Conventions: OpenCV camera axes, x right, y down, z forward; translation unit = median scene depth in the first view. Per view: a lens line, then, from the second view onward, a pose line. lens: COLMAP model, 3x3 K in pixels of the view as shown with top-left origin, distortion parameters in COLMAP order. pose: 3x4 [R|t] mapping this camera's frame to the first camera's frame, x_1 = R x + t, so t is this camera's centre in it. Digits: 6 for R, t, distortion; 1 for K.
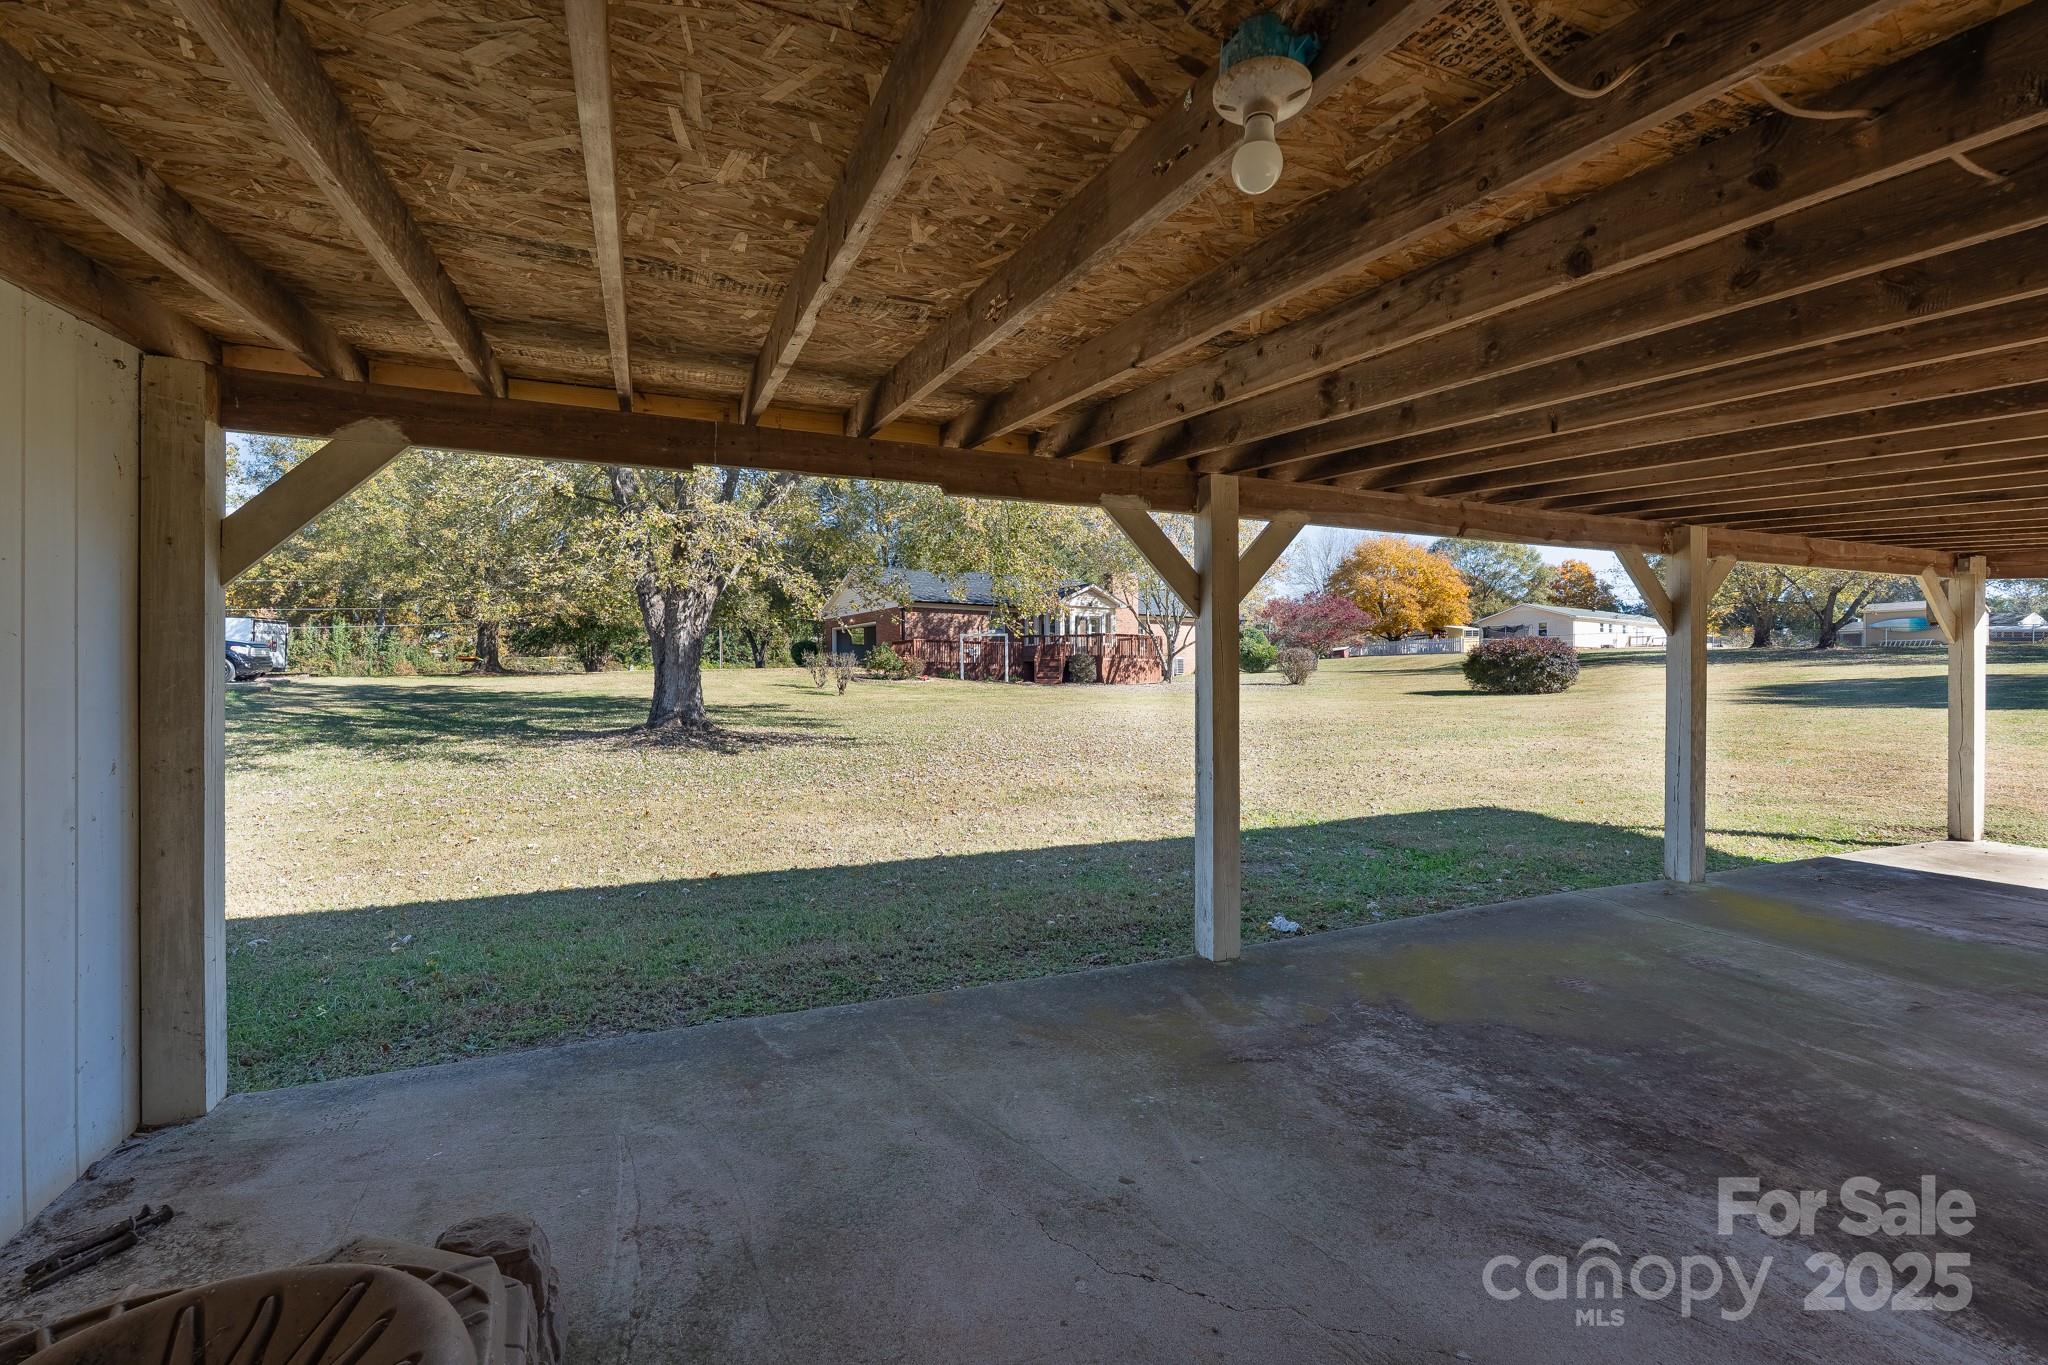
lens RADIAL K [[927.1, 0, 1017.1], [0, 927.1, 684.0], [0, 0, 1]] dist [-0.002760, -0.000406]
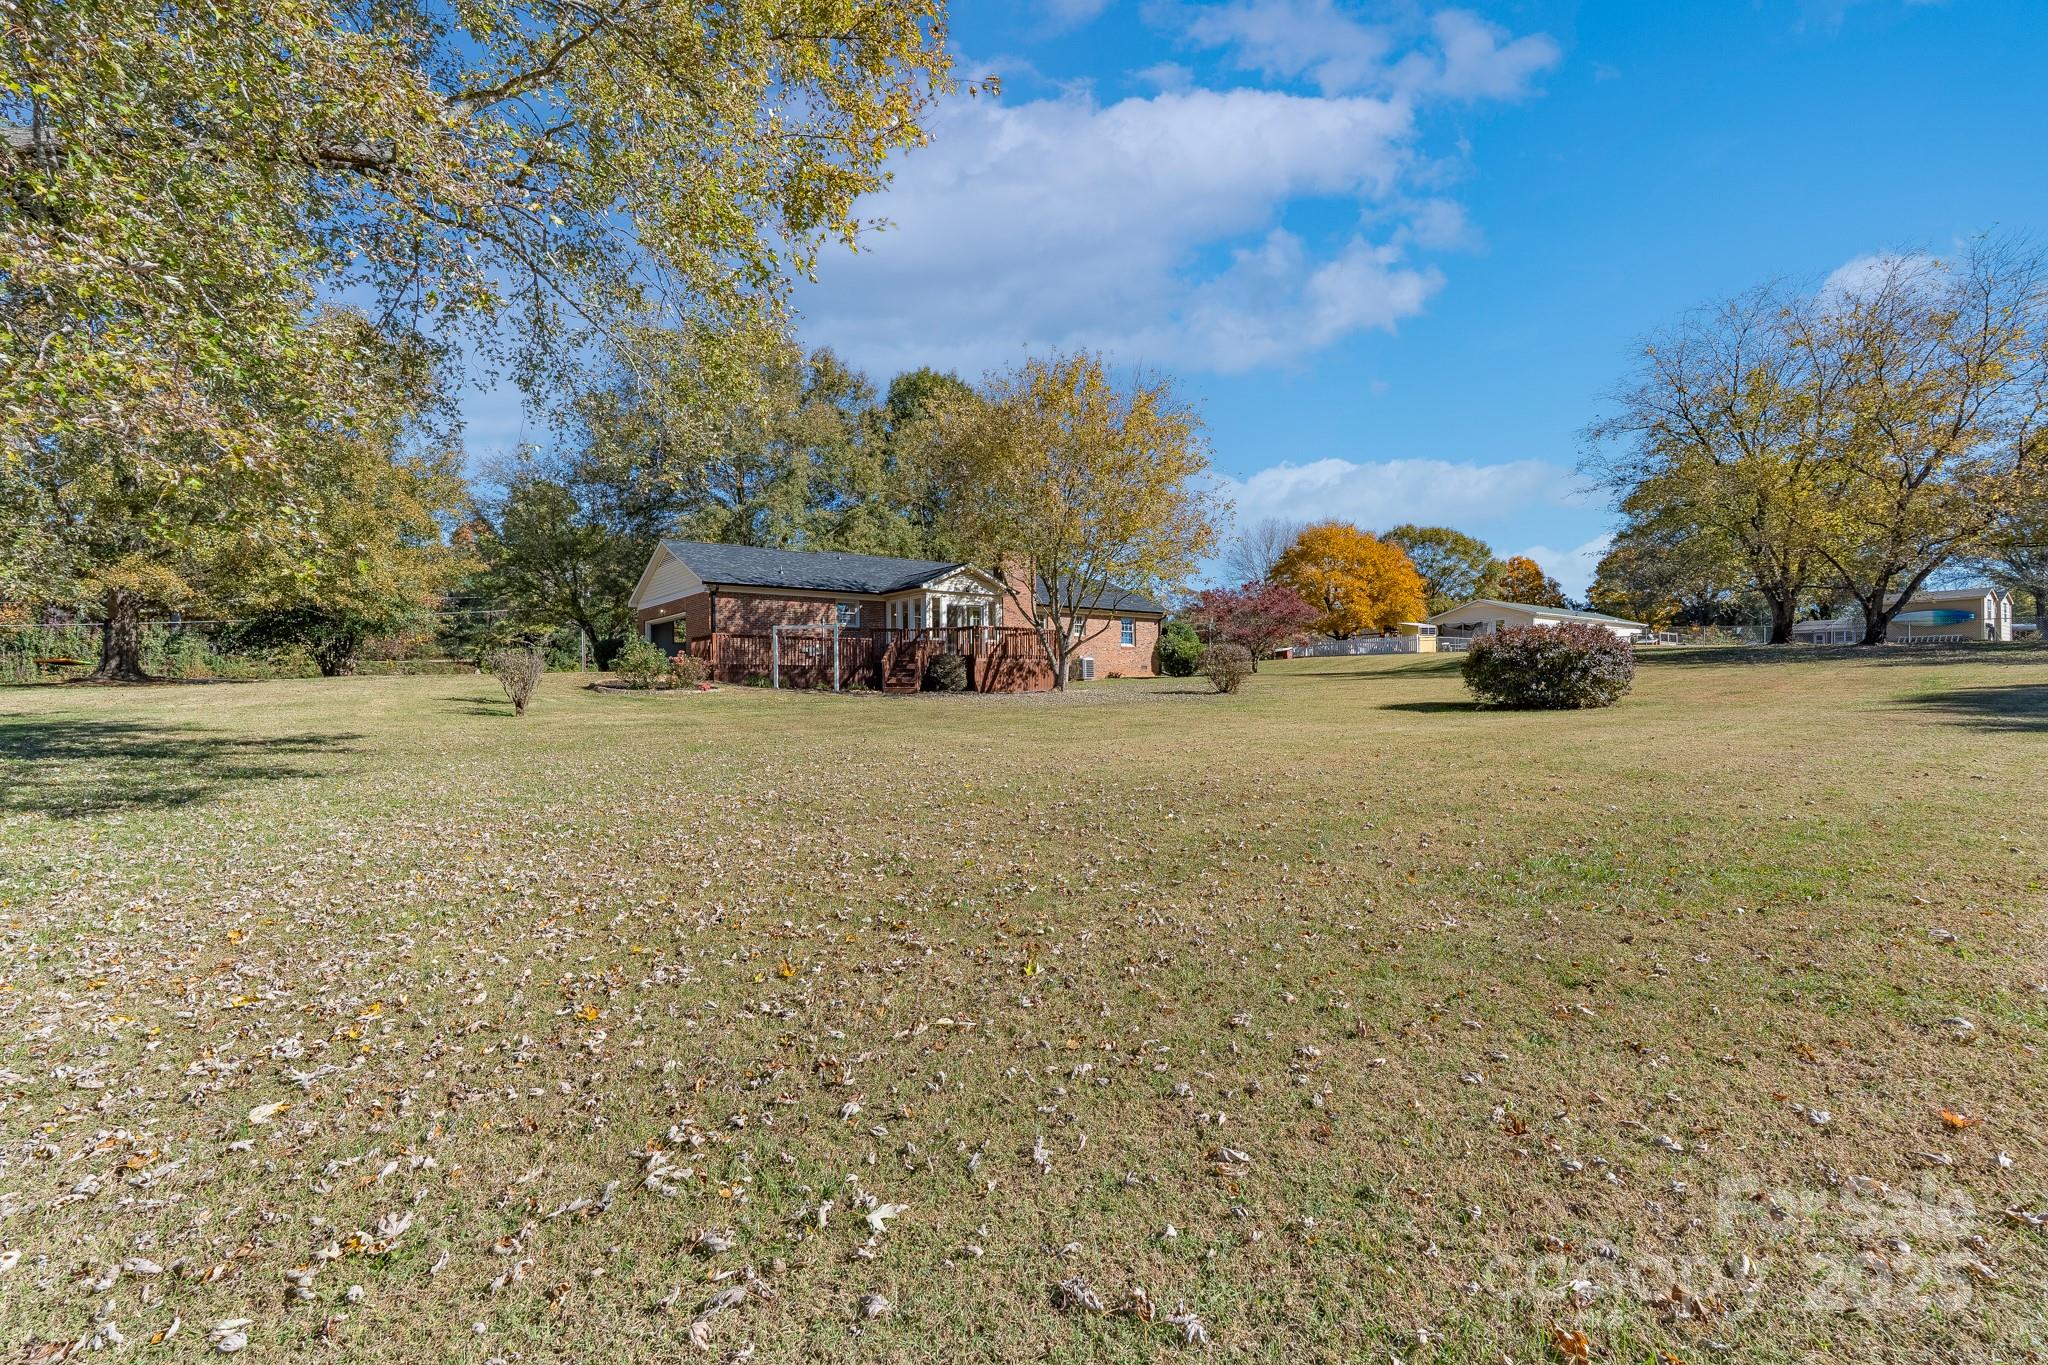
lens RADIAL K [[927.1, 0, 1024.7], [0, 927.1, 681.1], [0, 0, 1]] dist [-0.002760, -0.000406]
pose [[0.997936, -0.004085, 0.064086, 0.076331], [0.004509, 0.999969, -0.006479, -0.004115], [-0.064058, 0.006754, 0.997923, 0.222102]]
